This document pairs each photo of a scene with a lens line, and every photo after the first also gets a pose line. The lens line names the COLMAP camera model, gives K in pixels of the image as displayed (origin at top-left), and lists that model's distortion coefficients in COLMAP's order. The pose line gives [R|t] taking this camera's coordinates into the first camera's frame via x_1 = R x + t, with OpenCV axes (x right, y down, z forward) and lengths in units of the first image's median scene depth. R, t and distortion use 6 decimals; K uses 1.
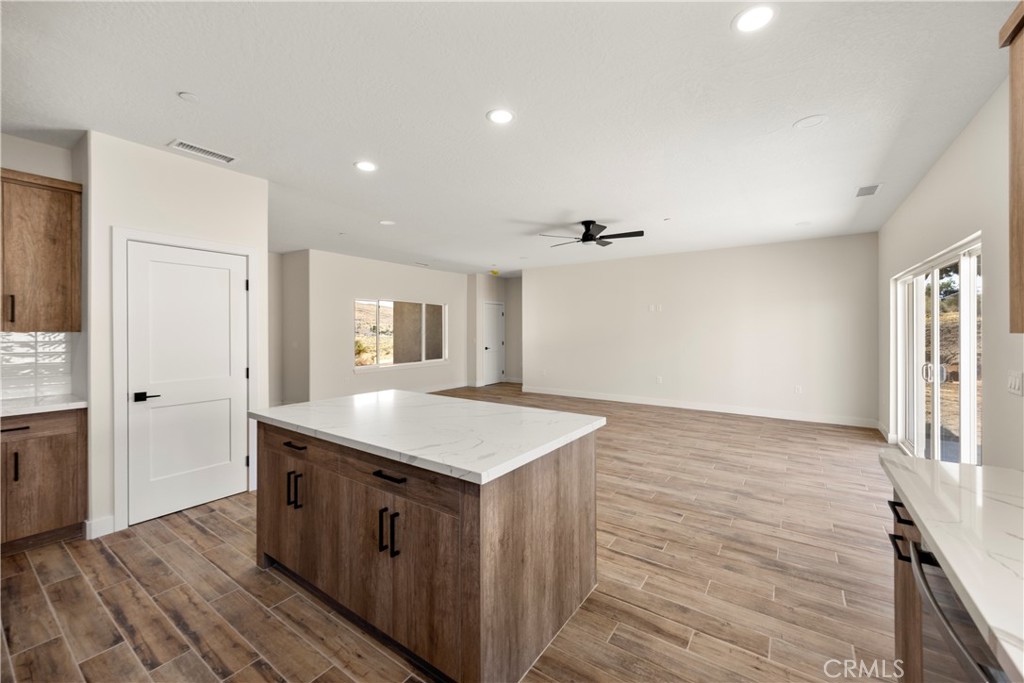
lens RADIAL K [[408.9, 0, 514.4], [0, 408.9, 331.0], [0, 0, 1]] dist [0.000778, -0.000010]
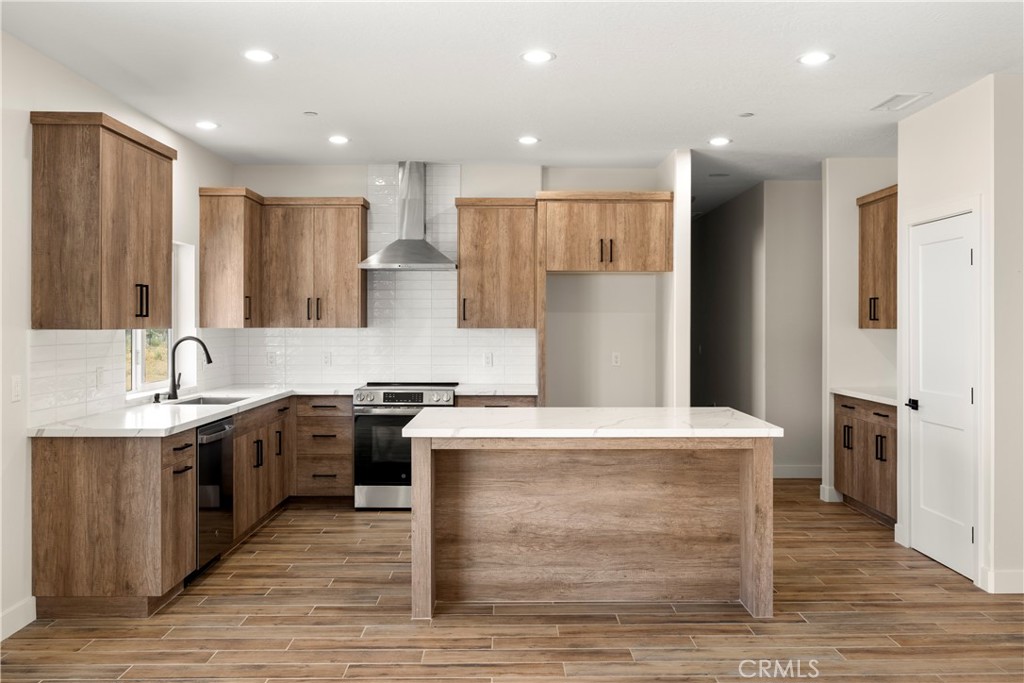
lens RADIAL K [[884.3, 0, 518.5], [0, 884.3, 332.9], [0, 0, 1]] dist [0.002777, 0.001247]
pose [[-0.815323, 0.006746, -0.578967, 0.501447], [0.000179, 0.999935, 0.011398, -0.007089], [0.579006, 0.009189, -0.815271, 1.207692]]
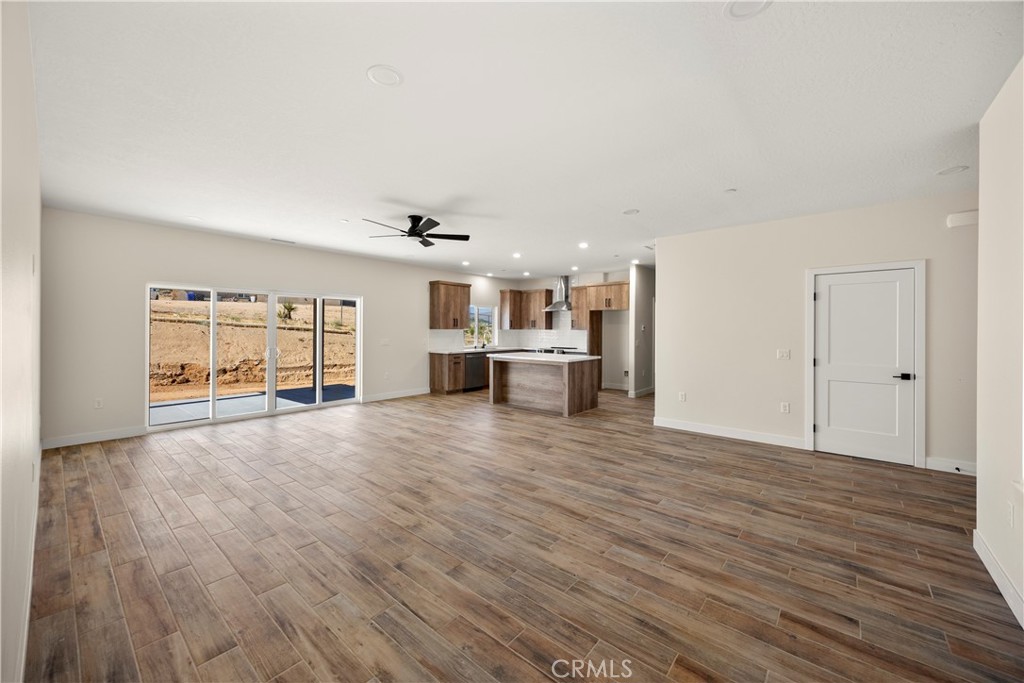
lens RADIAL K [[393.9, 0, 505.8], [0, 393.9, 339.5], [0, 0, 1]] dist [-0.000359, -0.000339]
pose [[-0.993747, -0.005489, 0.111516, -0.135782], [-0.002332, 0.999593, 0.028417, -0.005463], [-0.111627, 0.027979, -0.993356, 1.928187]]
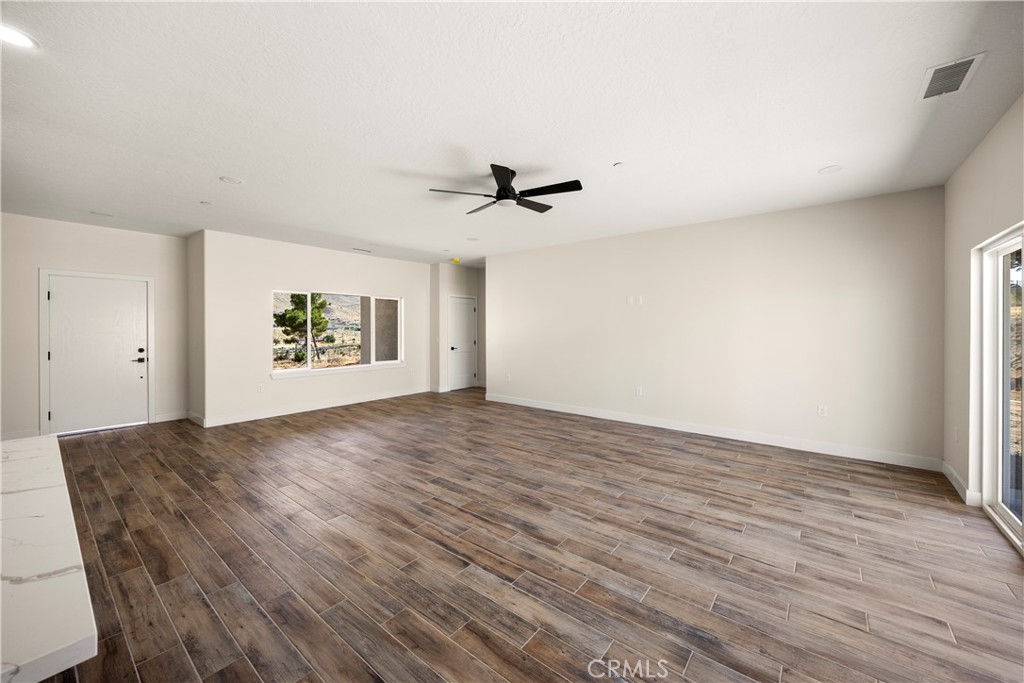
lens RADIAL K [[393.9, 0, 516.6], [0, 393.9, 329.8], [0, 0, 1]] dist [-0.000359, -0.000339]
pose [[0.998028, 0.001789, -0.062745, 0.246077], [-0.001520, 0.999989, 0.004325, -0.002847], [0.062752, -0.004221, 0.998020, 0.338620]]
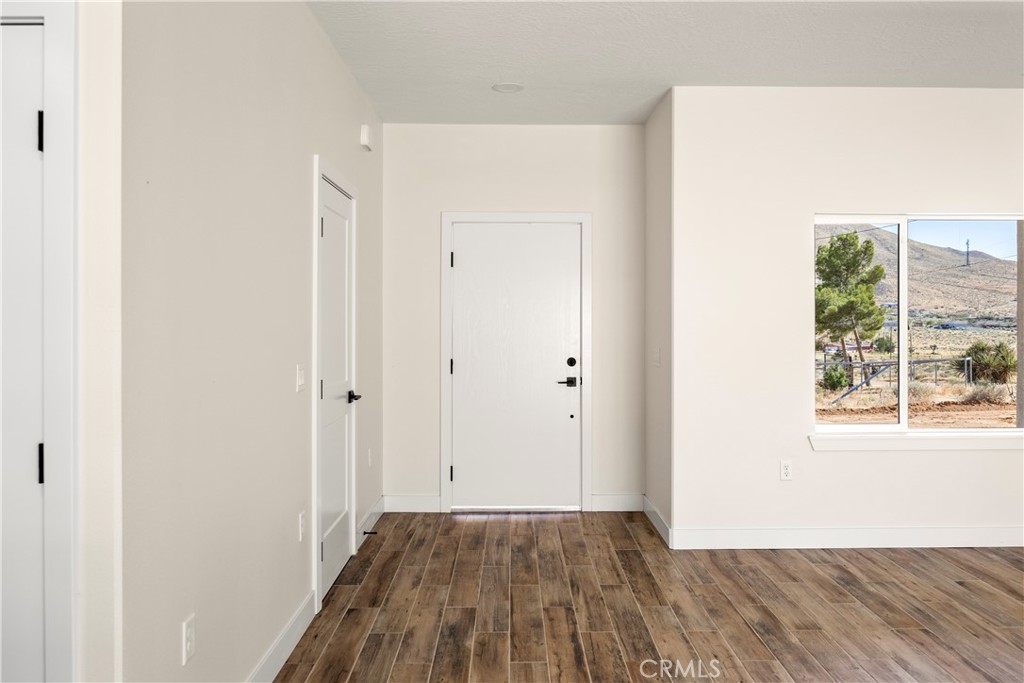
lens RADIAL K [[772.5, 0, 515.0], [0, 772.5, 335.3], [0, 0, 1]] dist [-0.003066, 0.005663]
pose [[0.582957, 0.014312, -0.812377, -0.049157], [-0.001448, 0.999862, 0.016576, 0.005930], [0.812501, -0.008487, 0.582897, 0.687108]]
